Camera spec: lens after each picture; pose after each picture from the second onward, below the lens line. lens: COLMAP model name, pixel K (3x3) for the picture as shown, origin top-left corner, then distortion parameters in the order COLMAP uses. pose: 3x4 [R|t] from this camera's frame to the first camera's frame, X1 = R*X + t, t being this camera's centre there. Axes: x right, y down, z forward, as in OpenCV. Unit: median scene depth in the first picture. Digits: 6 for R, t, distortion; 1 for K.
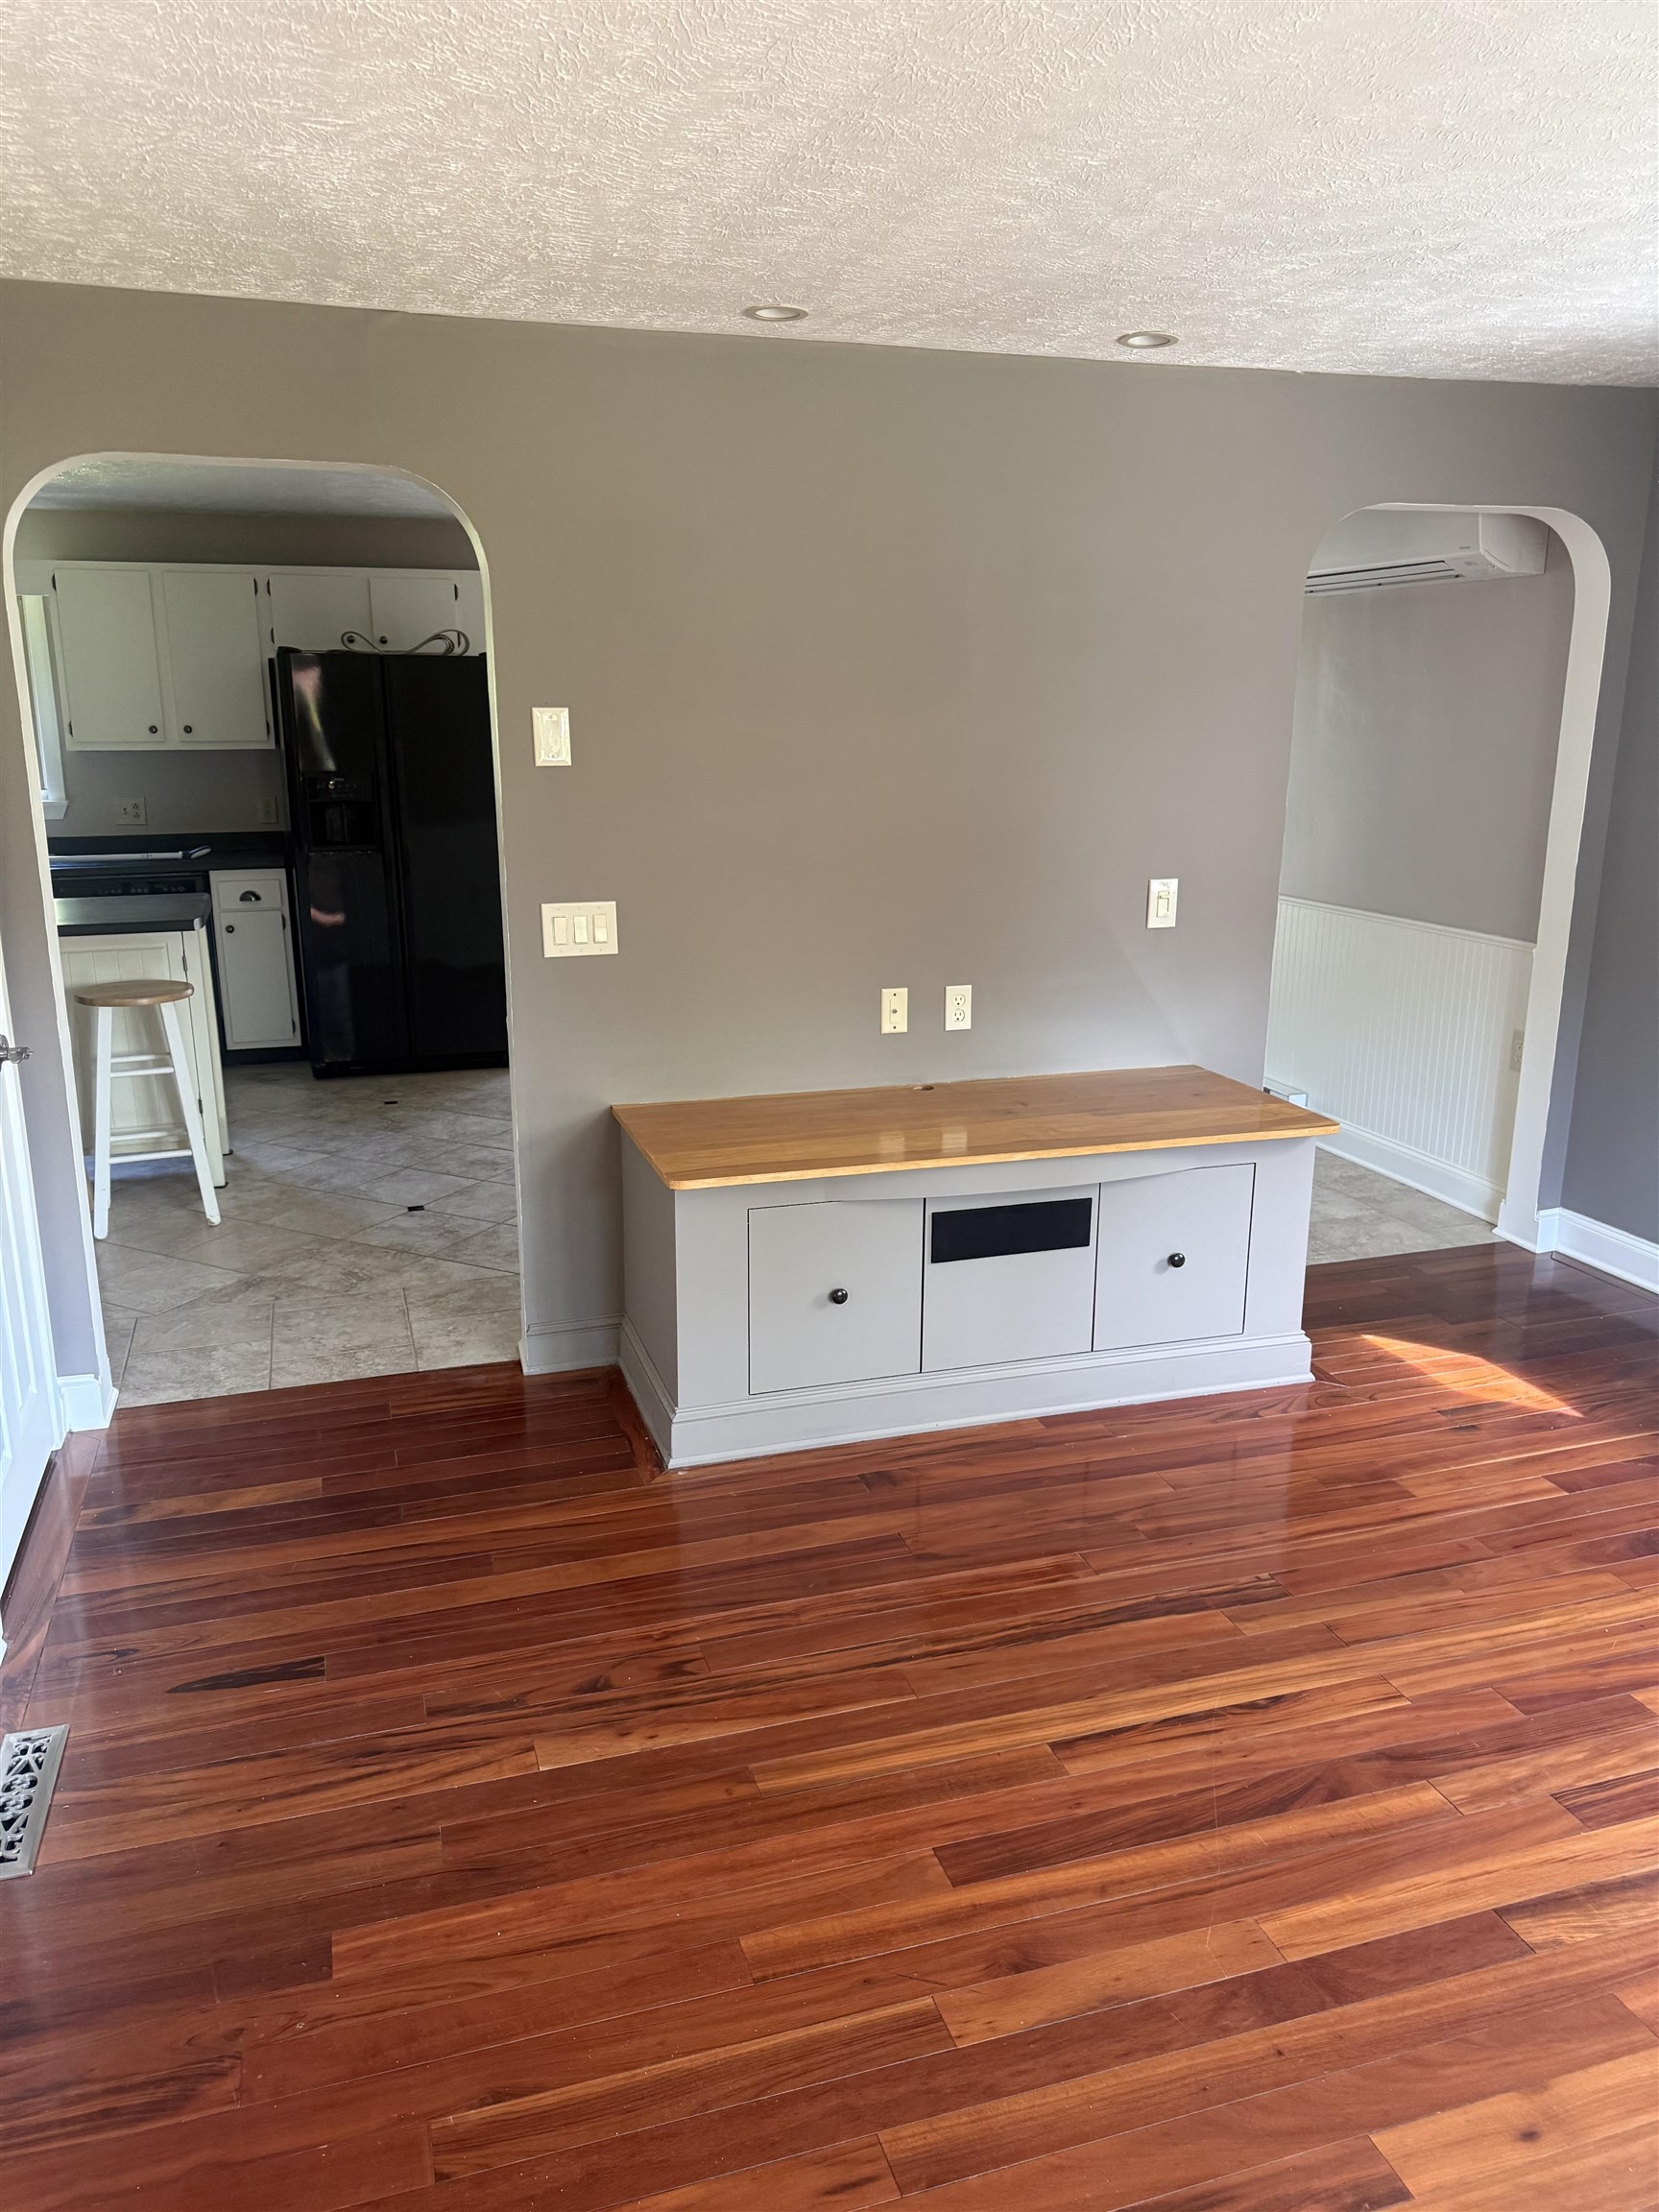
lens RADIAL K [[1548.5, 0, 829.5], [0, 1548.5, 1106.0], [0, 0, 1]] dist [0.125379, -0.180309]
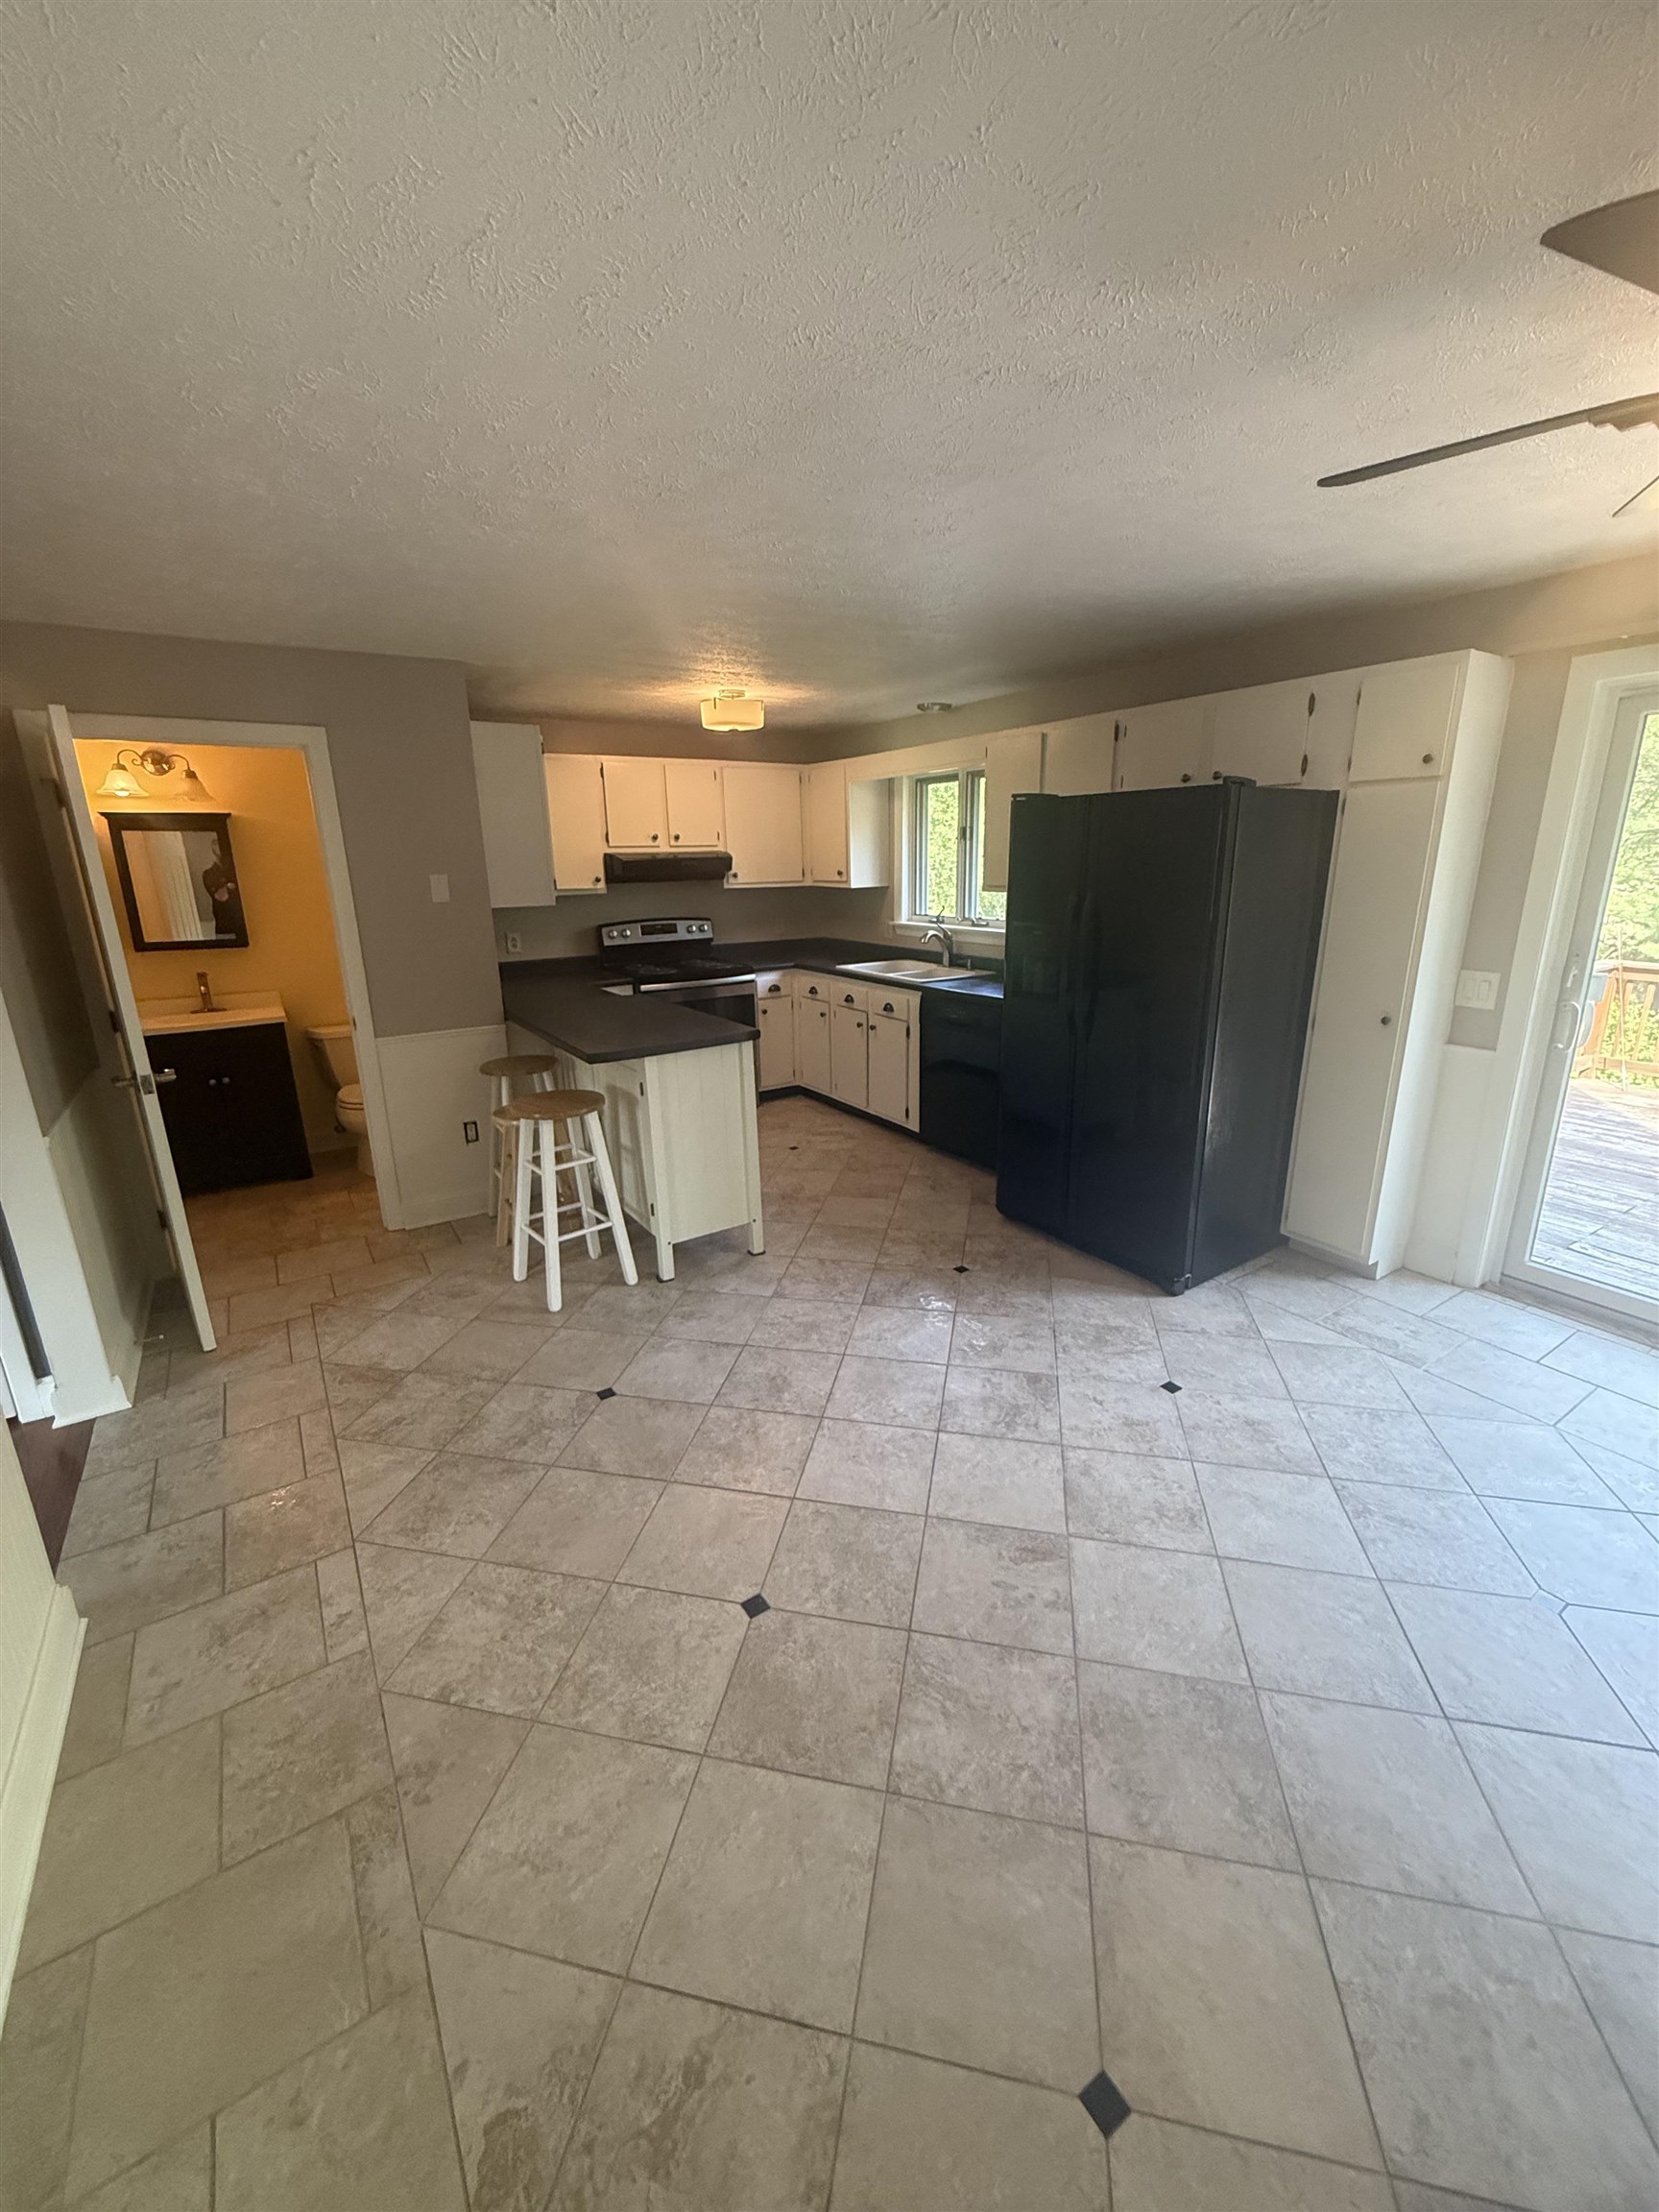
lens RADIAL K [[884.9, 0, 829.7], [0, 884.9, 1099.0], [0, 0, 1]] dist [0.001062, 0.000191]
pose [[0.254648, 0.252383, -0.933519, 0.329279], [-0.220559, 0.955057, 0.198042, -0.353061], [0.941546, 0.155465, 0.298868, 1.378125]]
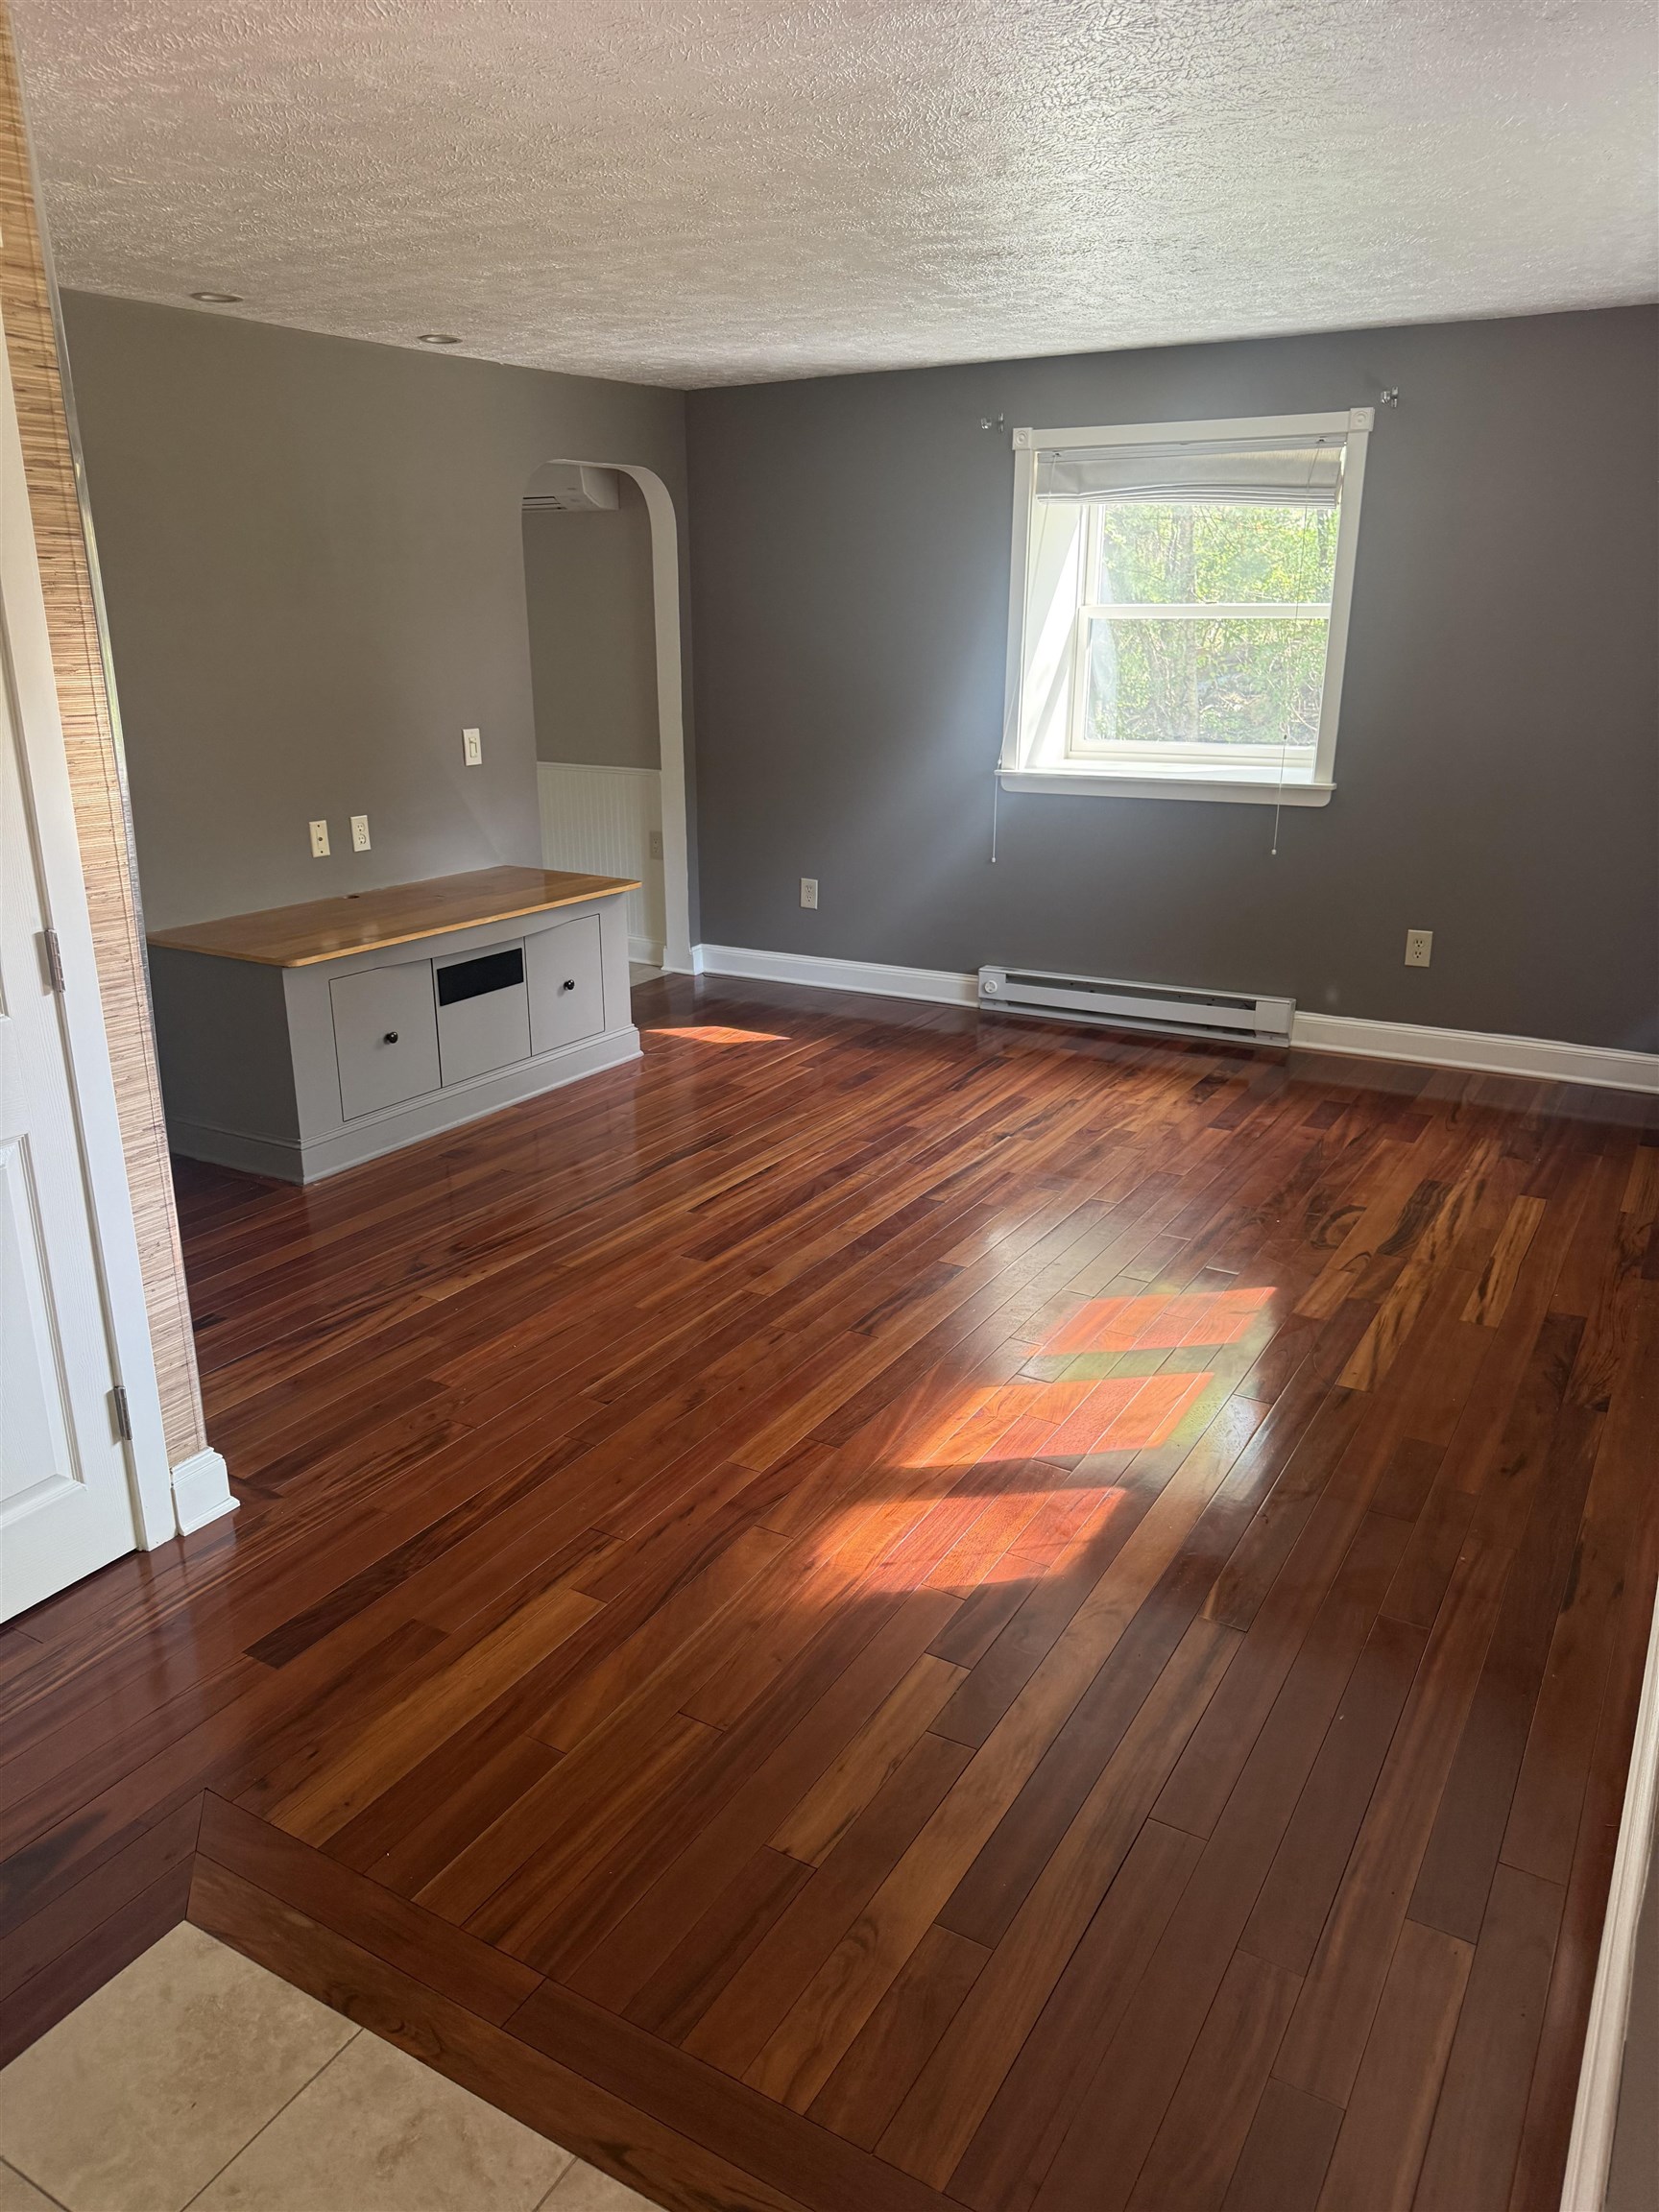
lens RADIAL K [[1548.5, 0, 829.5], [0, 1548.5, 1106.0], [0, 0, 1]] dist [0.125379, -0.180309]
pose [[0.740084, -0.202925, 0.641169, -0.597903], [0.163695, 0.979072, 0.120920, 0.076960], [-0.652288, 0.015465, 0.757813, -0.298721]]
